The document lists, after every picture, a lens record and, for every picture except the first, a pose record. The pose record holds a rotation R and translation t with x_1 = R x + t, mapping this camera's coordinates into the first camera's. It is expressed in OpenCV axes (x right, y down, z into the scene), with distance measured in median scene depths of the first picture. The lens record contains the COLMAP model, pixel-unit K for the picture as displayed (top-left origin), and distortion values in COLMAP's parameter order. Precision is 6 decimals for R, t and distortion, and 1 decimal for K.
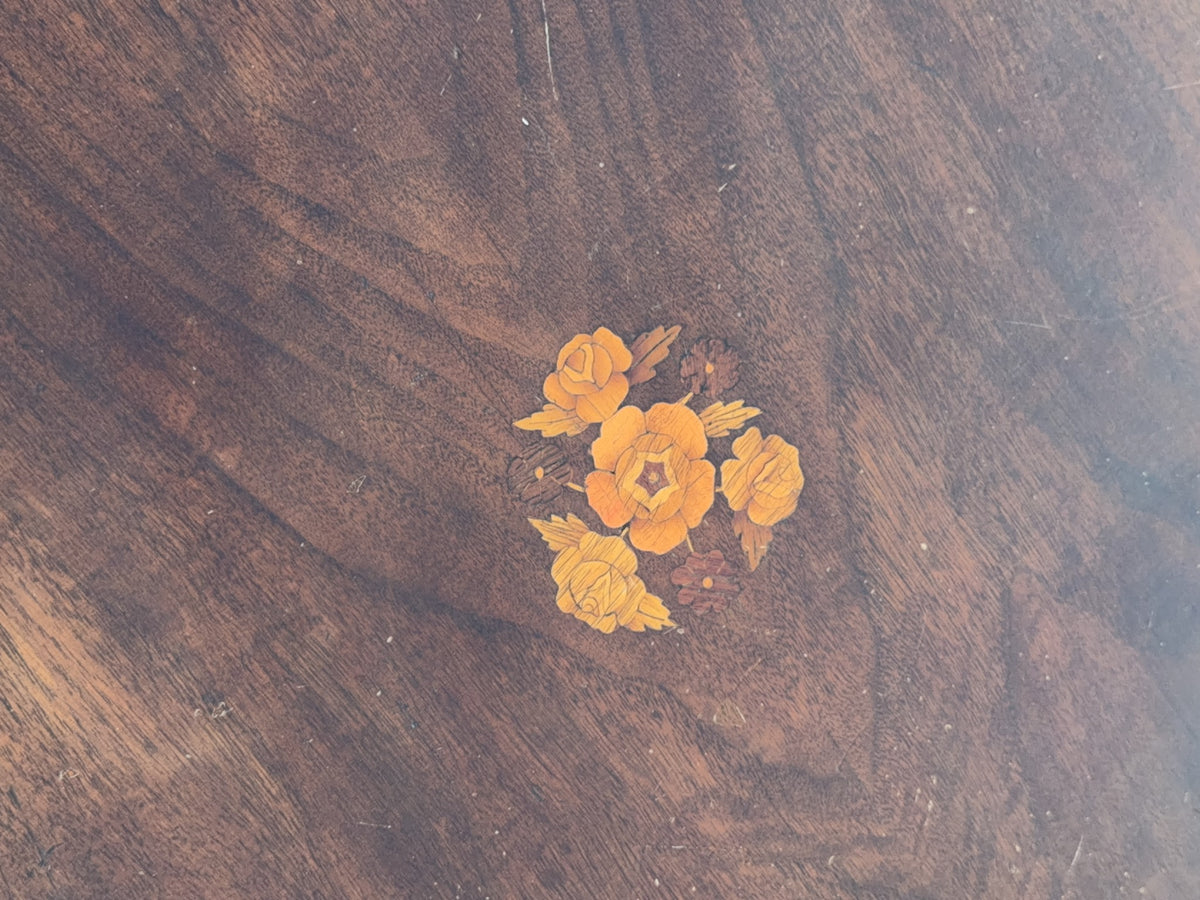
lens RADIAL K [[2072.3, 0, 615.3], [0, 2072.3, 449.1], [0, 0, 1]] dist [0.157845, -0.197467]
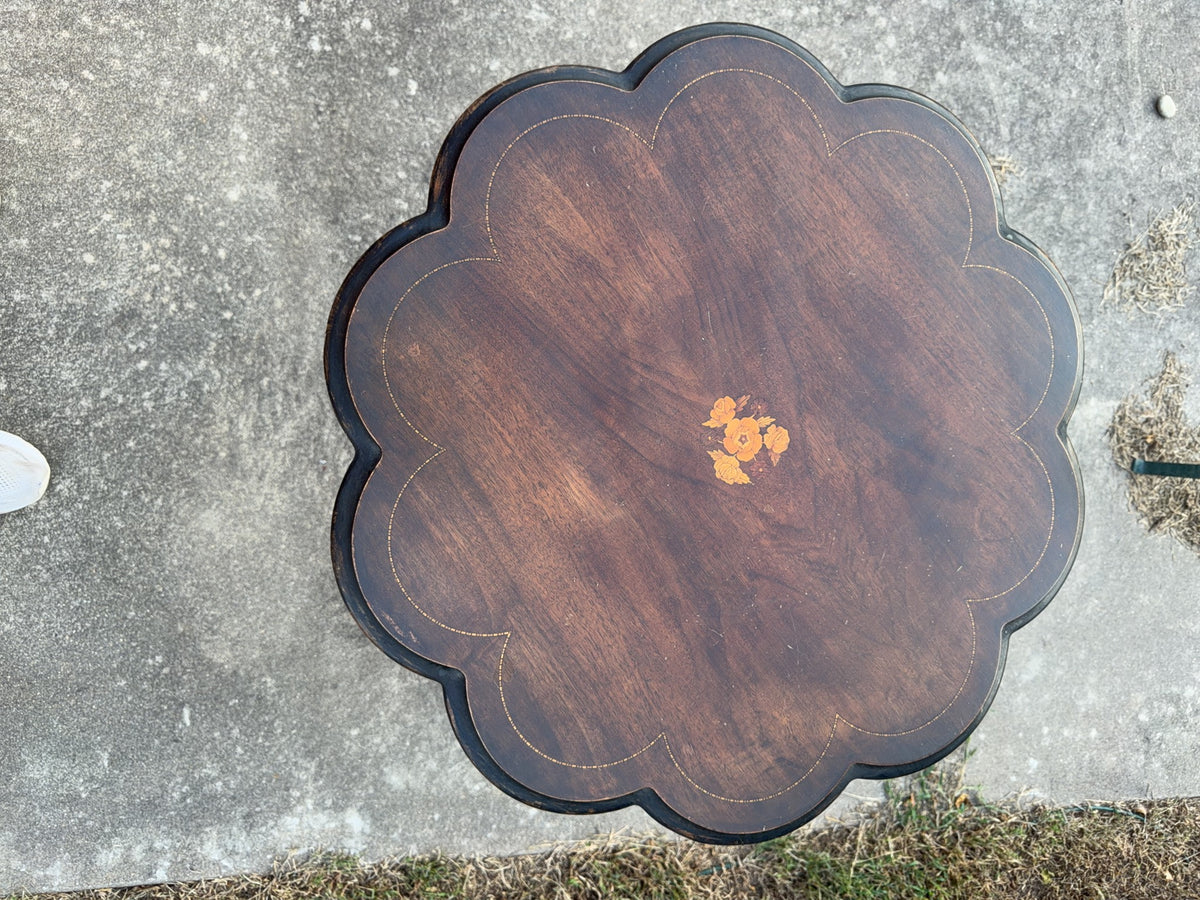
lens RADIAL K [[835.9, 0, 598.4], [0, 835.9, 430.6], [0, 0, 1]] dist [0.121885, -0.145622]
pose [[0.982058, -0.026756, -0.186670, 0.042562], [0.018115, 0.998690, -0.047846, 0.062295], [0.187706, 0.043606, 0.981257, -0.418513]]
